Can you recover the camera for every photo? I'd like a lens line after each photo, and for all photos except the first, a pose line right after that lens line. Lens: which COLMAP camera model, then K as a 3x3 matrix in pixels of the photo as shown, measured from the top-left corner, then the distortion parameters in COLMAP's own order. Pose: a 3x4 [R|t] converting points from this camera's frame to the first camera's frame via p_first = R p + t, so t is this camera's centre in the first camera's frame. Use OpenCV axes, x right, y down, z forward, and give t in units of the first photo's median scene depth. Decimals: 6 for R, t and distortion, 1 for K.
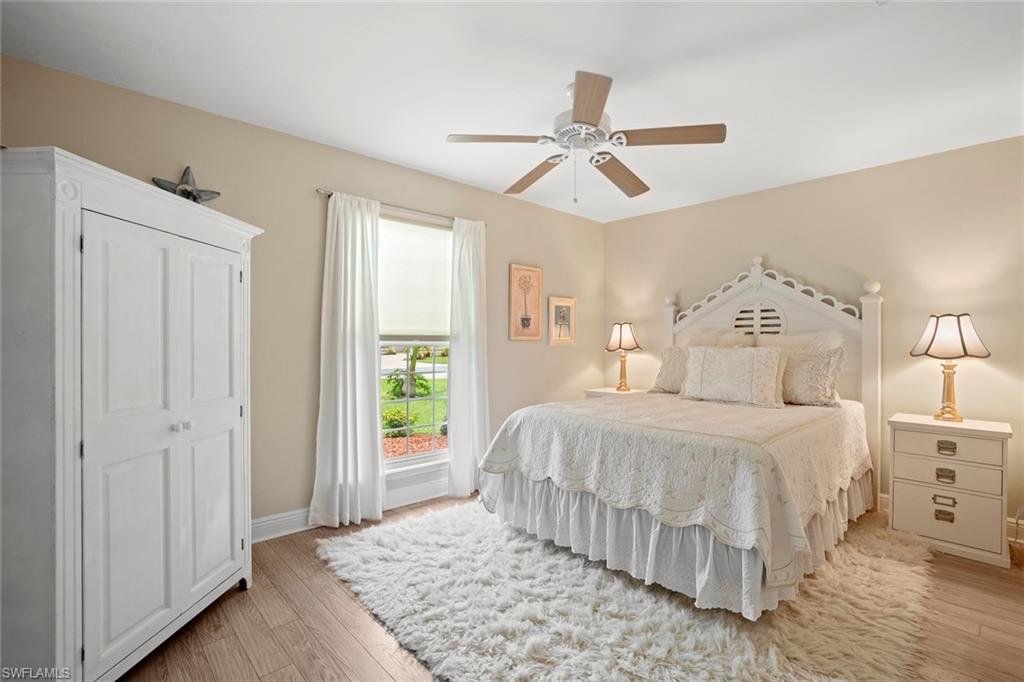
lens RADIAL K [[474.4, 0, 508.9], [0, 474.4, 339.8], [0, 0, 1]] dist [-0.059080, 0.029775]
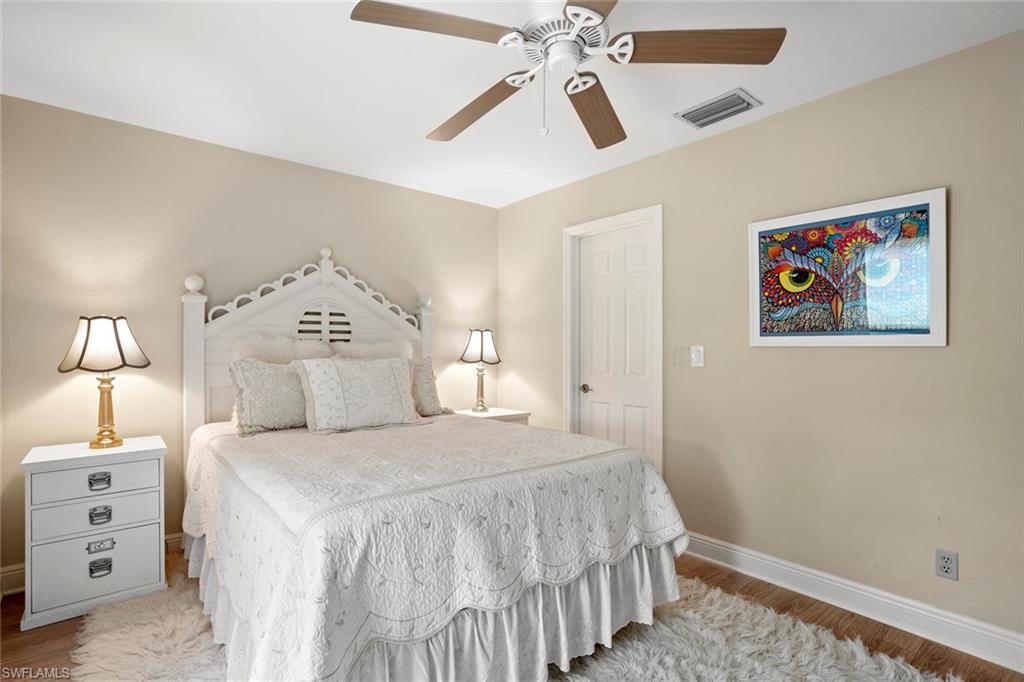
lens RADIAL K [[496.7, 0, 513.5], [0, 496.7, 351.1], [0, 0, 1]] dist [-0.086775, 0.000161]
pose [[0.050380, -0.003304, 0.998725, -0.317808], [0.000991, 0.999994, 0.003258, 0.001062], [-0.998730, 0.000826, 0.050383, 0.648850]]
